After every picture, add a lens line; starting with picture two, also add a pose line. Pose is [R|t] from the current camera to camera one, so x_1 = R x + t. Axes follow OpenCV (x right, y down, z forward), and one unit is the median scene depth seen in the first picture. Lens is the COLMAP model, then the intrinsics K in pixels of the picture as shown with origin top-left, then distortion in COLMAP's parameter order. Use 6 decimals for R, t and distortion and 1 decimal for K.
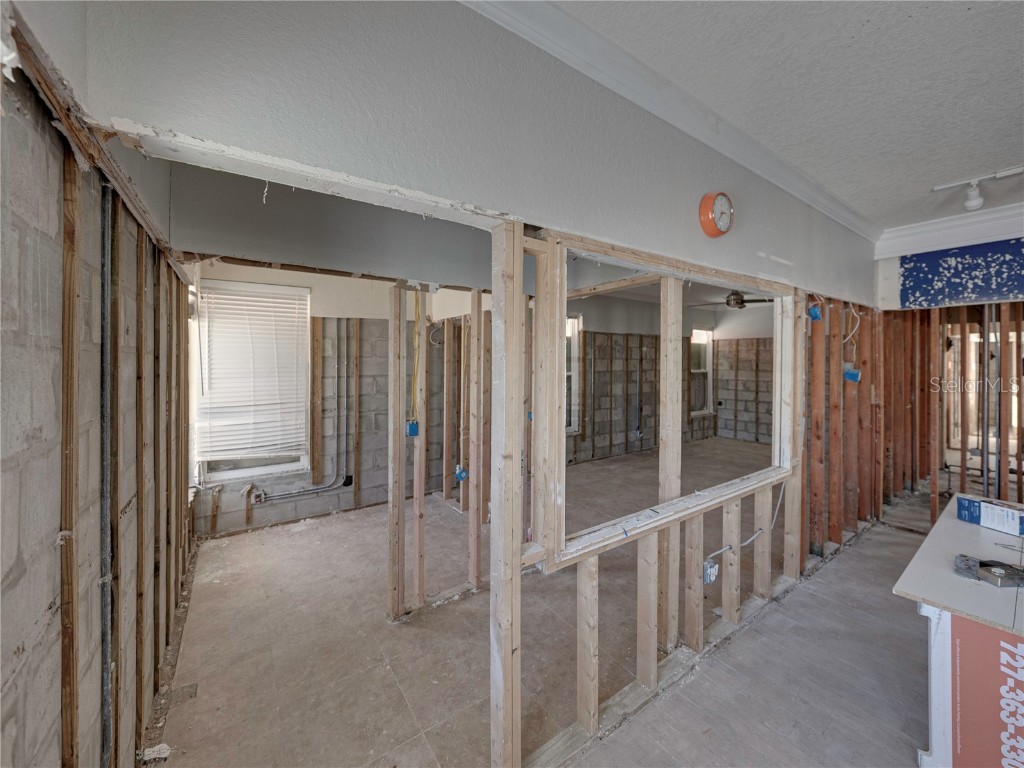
lens RADIAL K [[399.1, 0, 514.6], [0, 399.1, 362.6], [0, 0, 1]] dist [-0.000029, -0.000213]
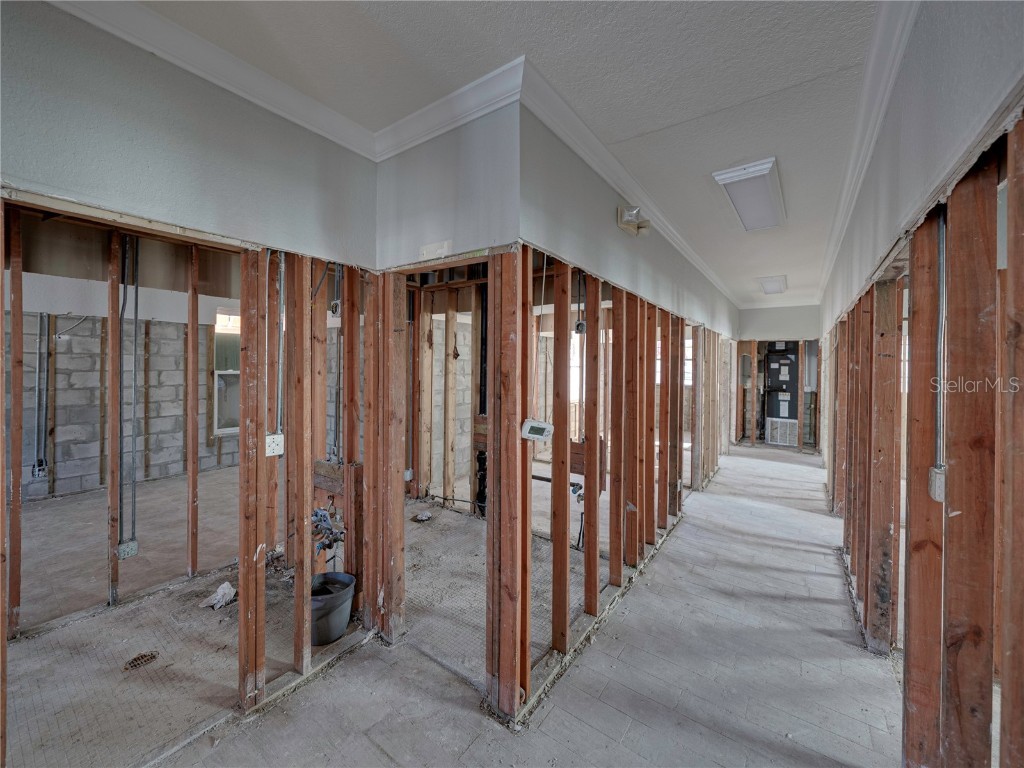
lens RADIAL K [[399.1, 0, 514.6], [0, 399.1, 362.6], [0, 0, 1]] dist [-0.000029, -0.000213]
pose [[0.946778, 0.010358, 0.321721, 0.920084], [-0.010431, 0.999944, -0.001498, -0.000758], [-0.321718, -0.001937, 0.946833, 0.181748]]
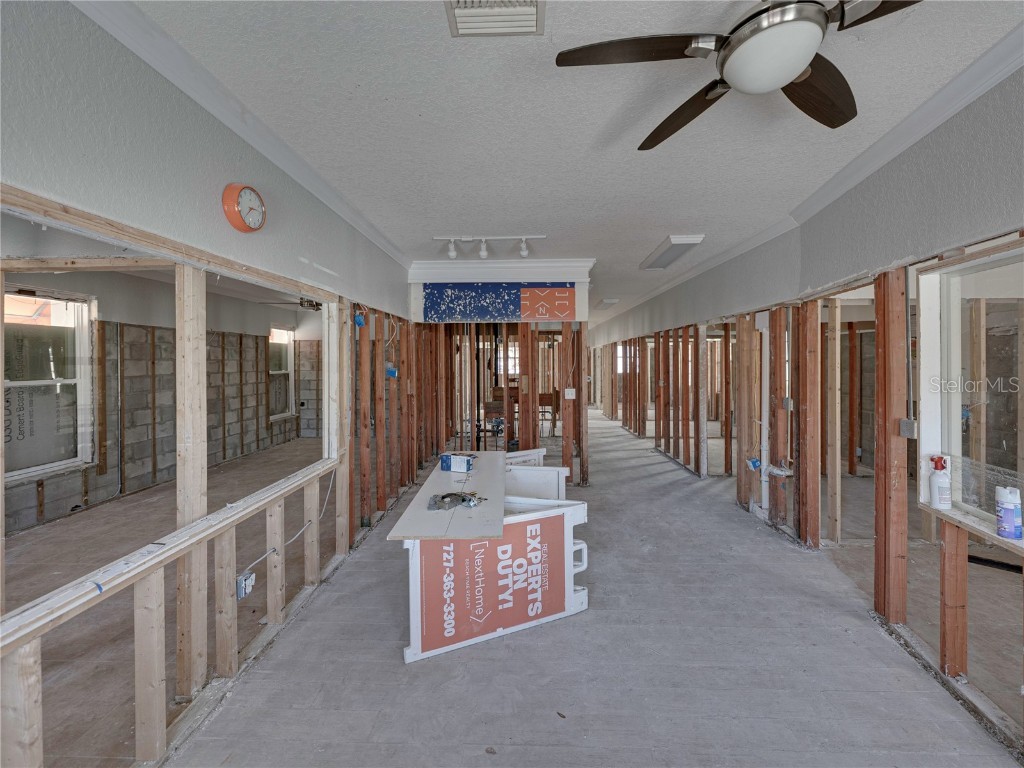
lens RADIAL K [[399.3, 0, 513.9], [0, 399.3, 364.3], [0, 0, 1]] dist [-0.001963, 0.000101]
pose [[0.594757, -0.011664, 0.803821, 0.038258], [0.009182, 0.999928, 0.007715, -0.000104], [-0.803853, 0.002792, 0.594821, -0.026173]]
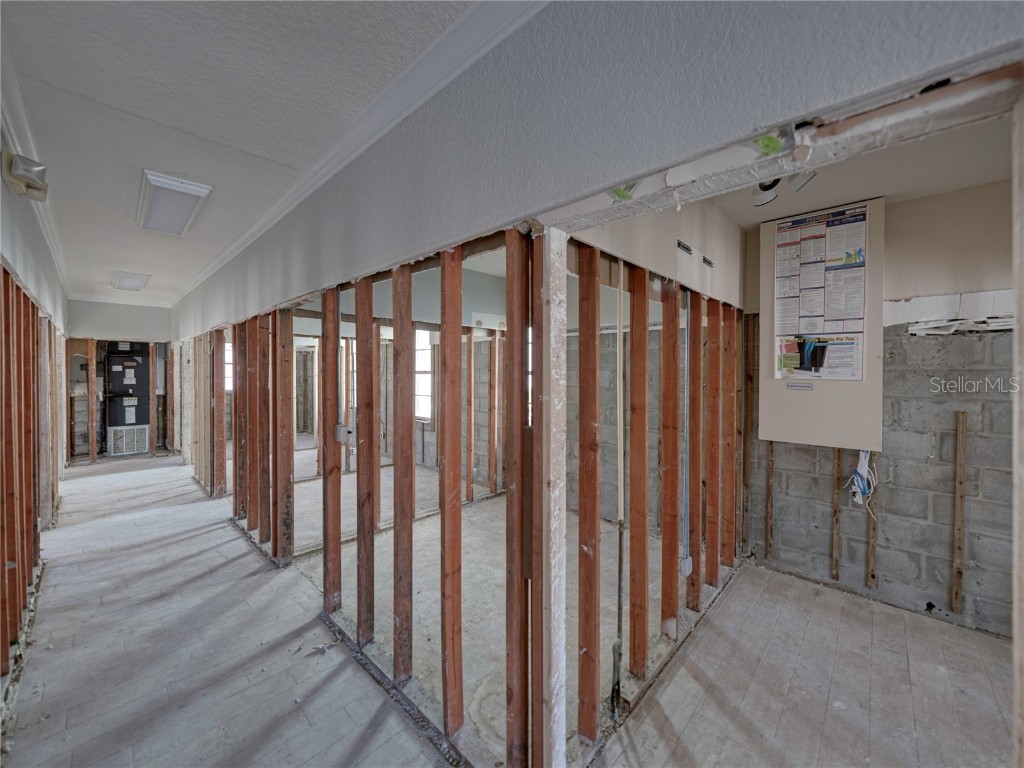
lens RADIAL K [[402.2, 0, 514.1], [0, 402.2, 377.3], [0, 0, 1]] dist [-0.001046, 0.000491]
pose [[-0.195940, -0.019050, 0.980431, 0.778765], [-0.002845, 0.999818, 0.018858, -0.000776], [-0.980612, 0.000905, -0.195958, 0.225242]]
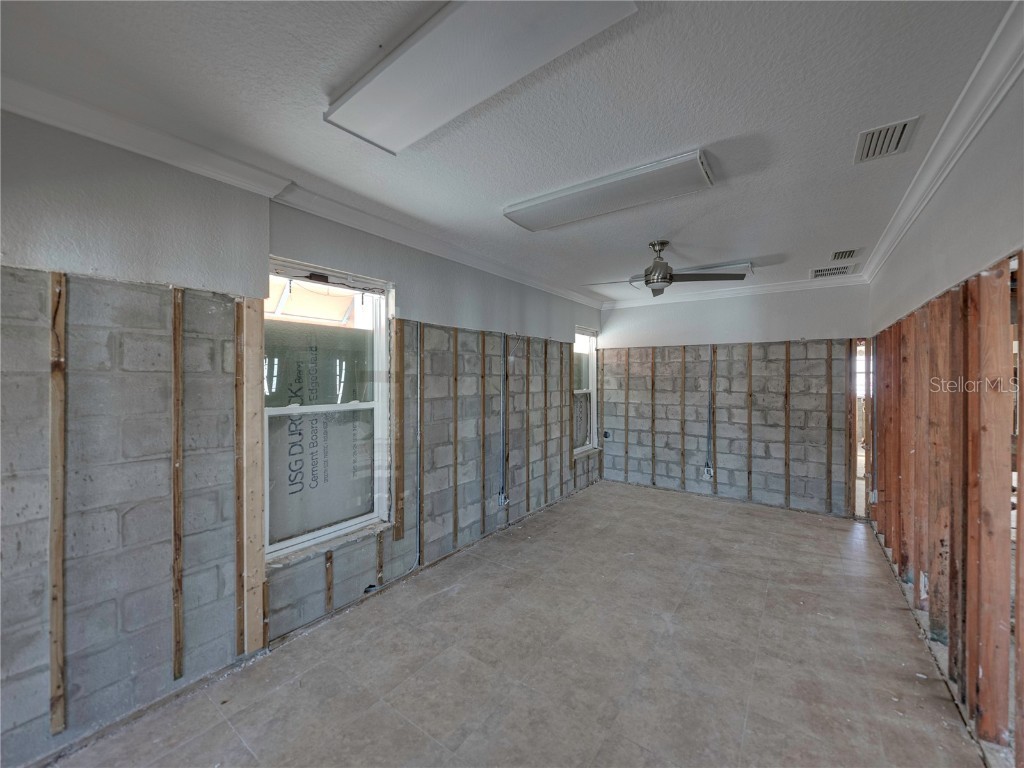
lens RADIAL K [[402.2, 0, 514.1], [0, 402.2, 377.3], [0, 0, 1]] dist [-0.001046, 0.000491]
pose [[0.943263, -0.003694, 0.332026, 0.141672], [0.004444, 0.999989, -0.001498, -0.005345], [-0.332017, 0.002888, 0.943269, 0.474077]]
